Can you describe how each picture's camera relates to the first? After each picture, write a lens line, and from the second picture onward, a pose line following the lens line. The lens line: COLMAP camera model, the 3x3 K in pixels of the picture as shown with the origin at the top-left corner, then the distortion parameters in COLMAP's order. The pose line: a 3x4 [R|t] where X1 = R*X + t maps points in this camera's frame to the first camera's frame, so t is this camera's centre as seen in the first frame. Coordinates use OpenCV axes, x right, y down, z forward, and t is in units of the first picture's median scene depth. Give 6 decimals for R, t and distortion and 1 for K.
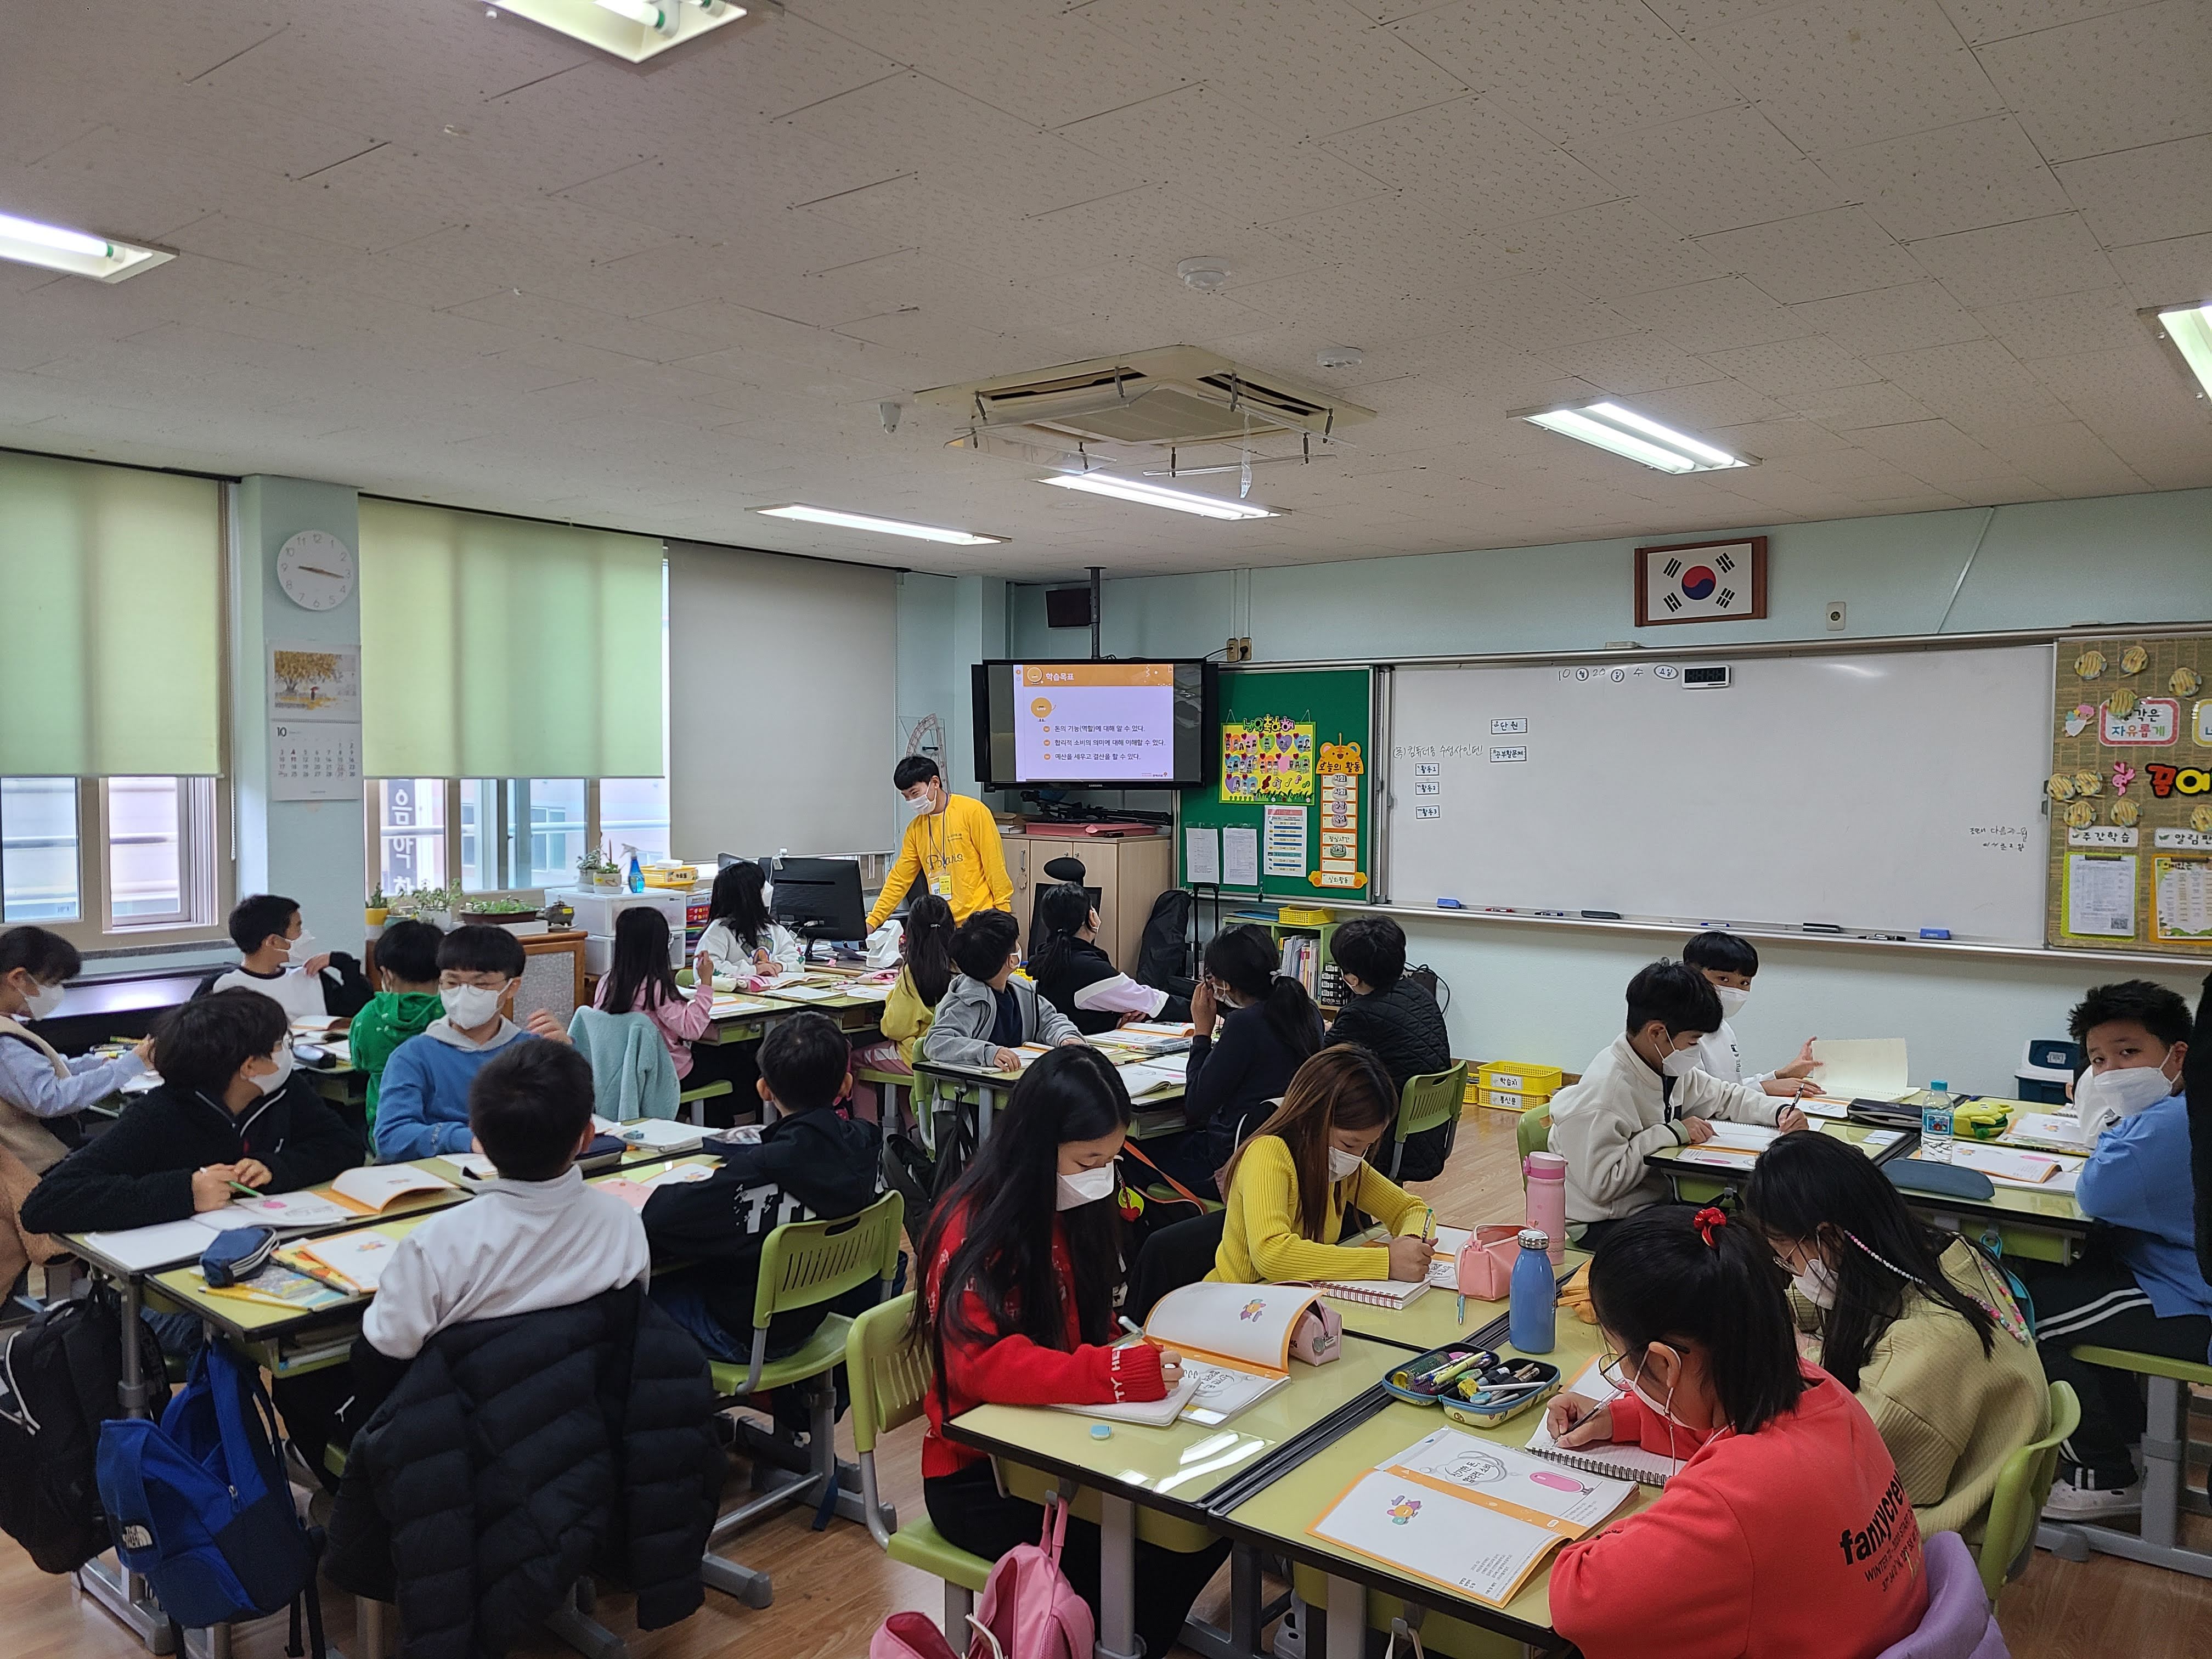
lens RADIAL K [[1656.6, 0, 1102.8], [0, 1656.6, 822.9], [0, 0, 1]] dist [0.068657, -0.055618]
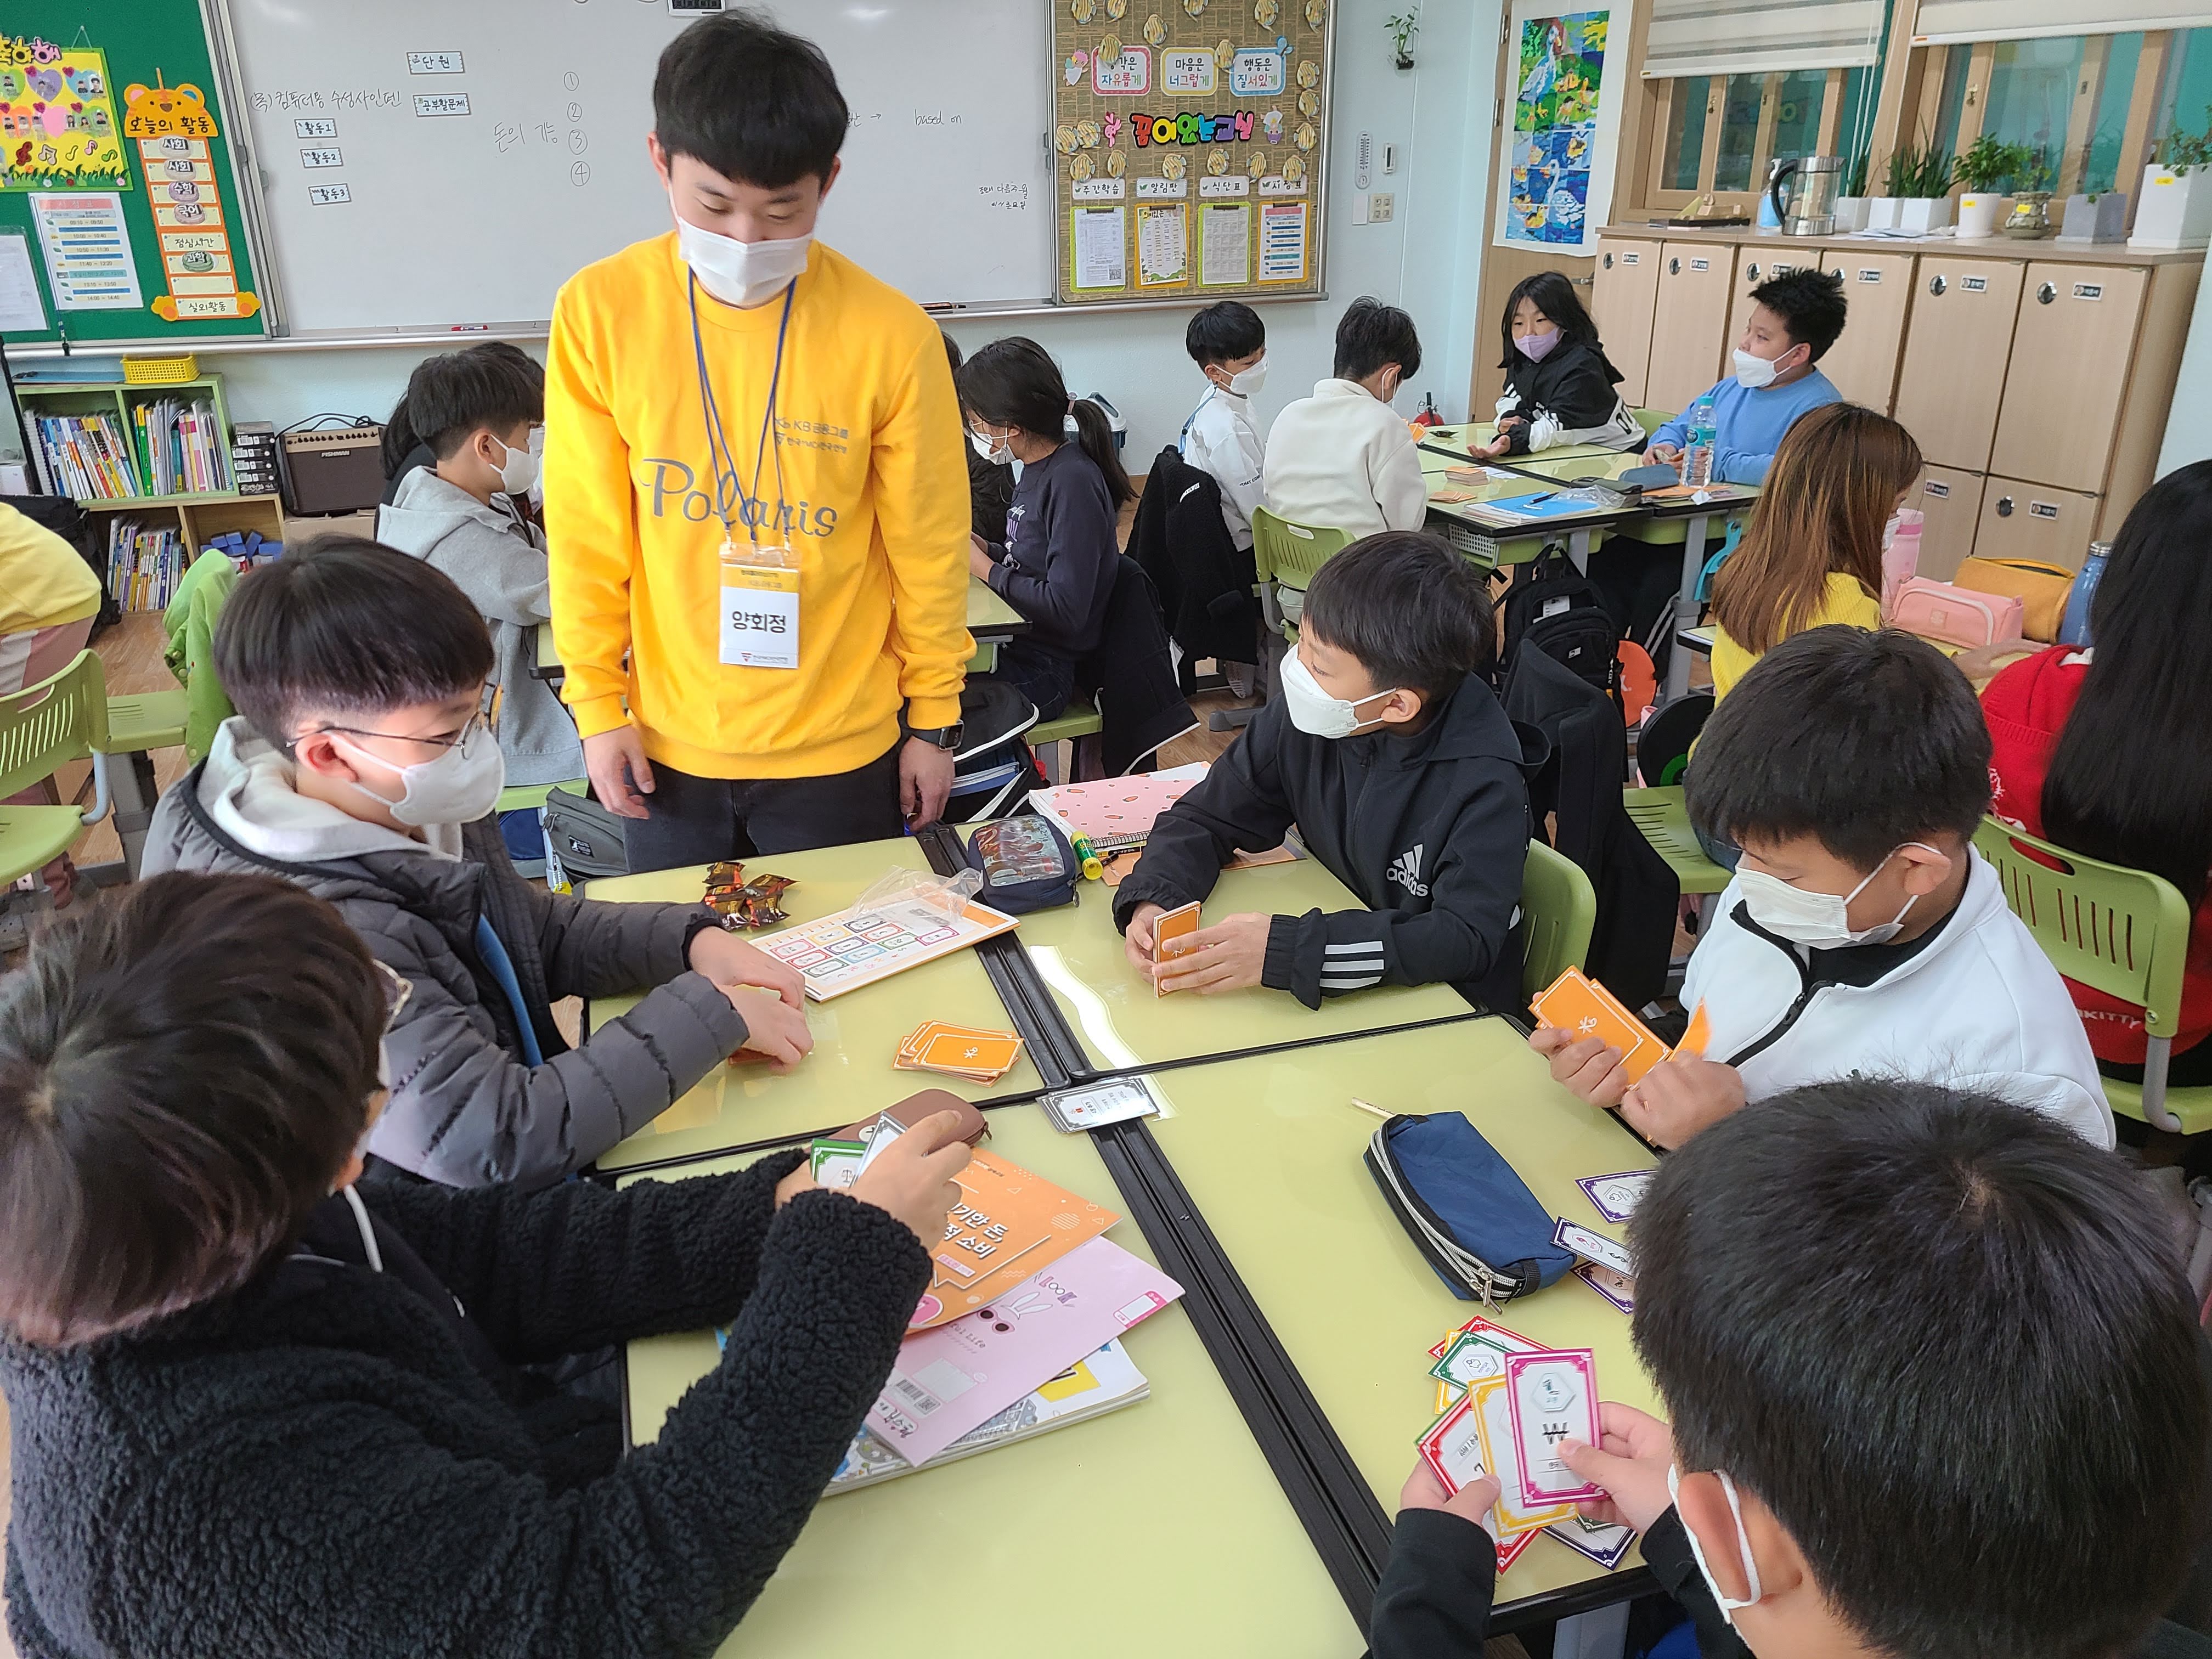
lens RADIAL K [[1656.6, 0, 1090.4], [0, 1656.6, 832.1], [0, 0, 1]] dist [0.068657, -0.055618]
pose [[0.502762, -0.349287, 0.790715, -0.375085], [0.042051, 0.923528, 0.381218, -0.018878], [-0.863402, -0.158412, 0.479002, 0.409726]]
